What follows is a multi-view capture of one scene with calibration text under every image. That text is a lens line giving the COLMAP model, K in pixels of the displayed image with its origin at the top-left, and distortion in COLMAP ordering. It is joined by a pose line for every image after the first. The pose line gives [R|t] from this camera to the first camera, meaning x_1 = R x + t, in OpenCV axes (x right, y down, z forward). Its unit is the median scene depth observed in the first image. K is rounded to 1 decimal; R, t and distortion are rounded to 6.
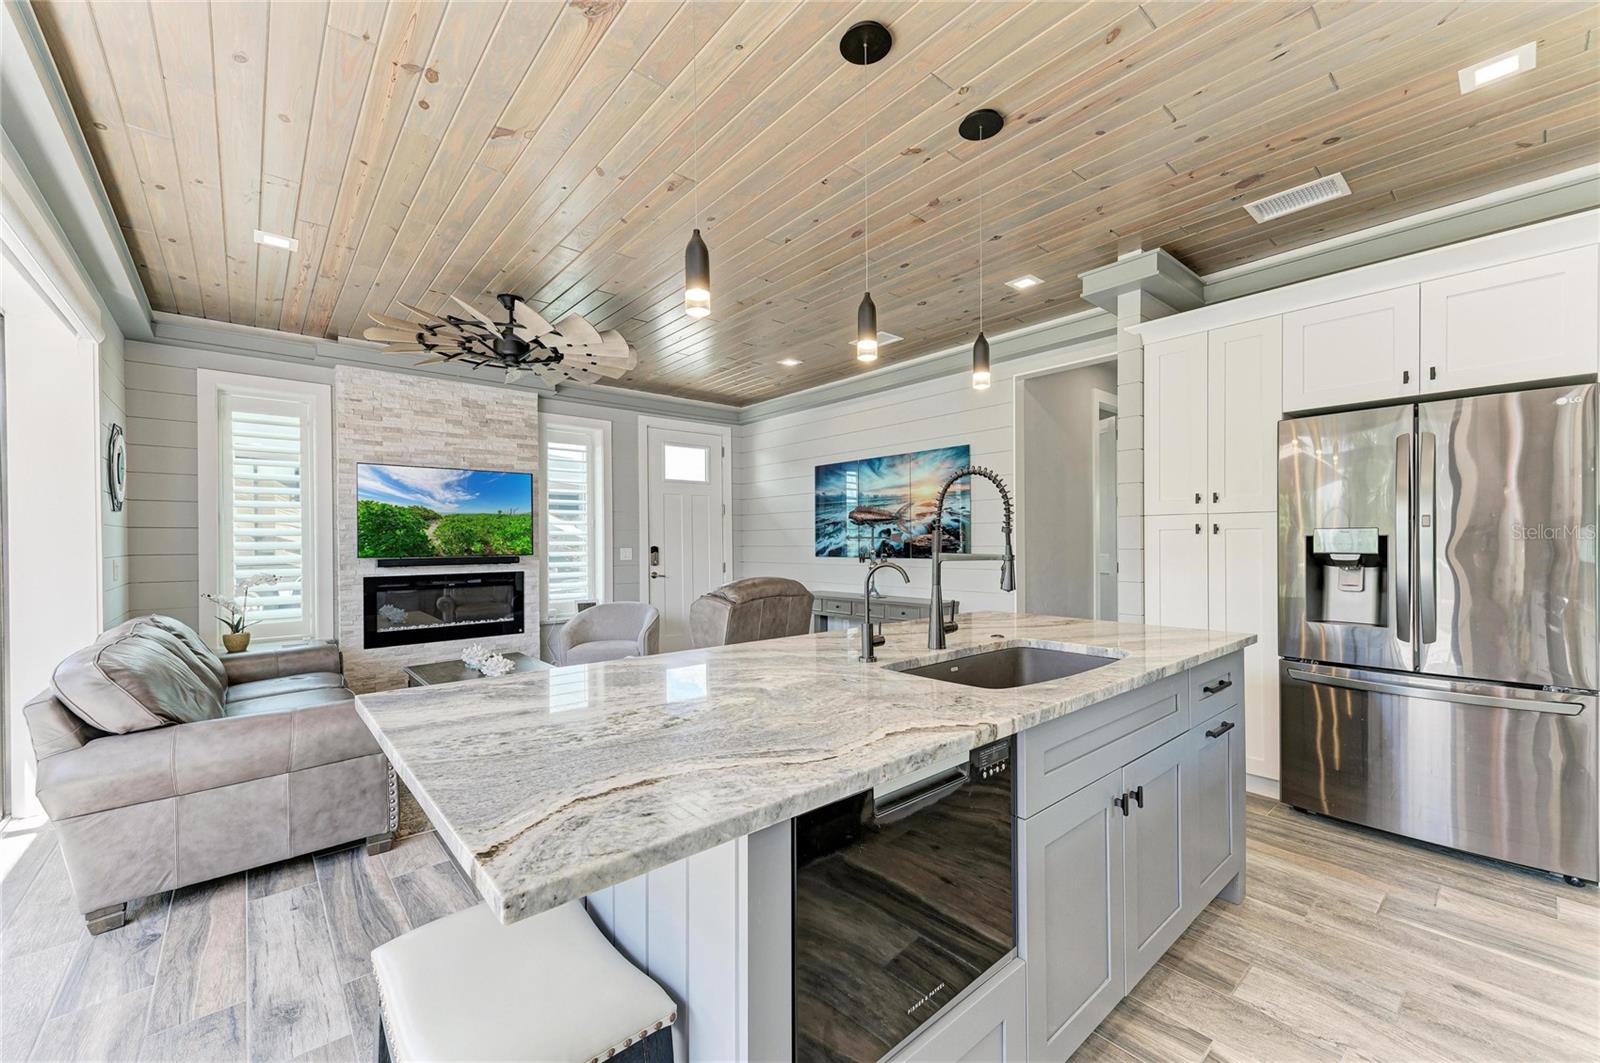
lens RADIAL K [[625.4, 0, 803.5], [0, 625.4, 540.7], [0, 0, 1]] dist [-0.000188, -0.000229]
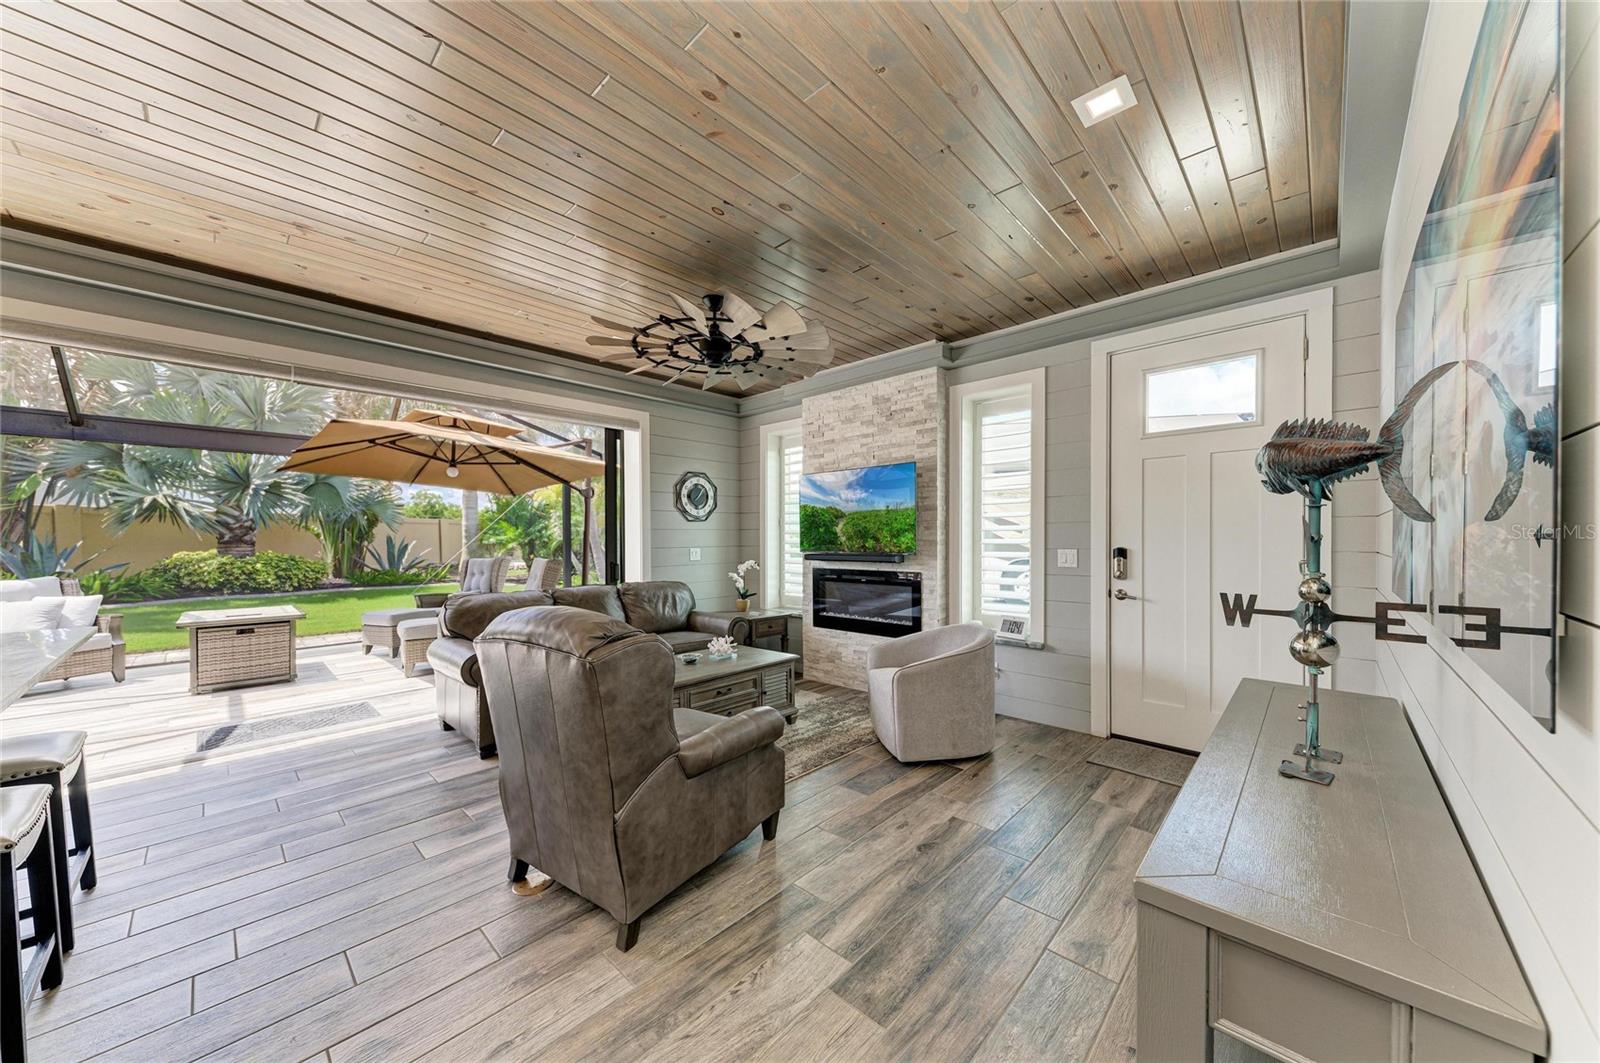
lens RADIAL K [[540.8, 0, 815.5], [0, 540.8, 532.1], [0, 0, 1]] dist [0.000991, 0.000021]
pose [[0.110172, -0.004845, -0.993901, 0.323477], [0.001403, 0.999988, -0.004719, -0.004779], [0.993912, -0.000874, 0.110178, 0.827781]]
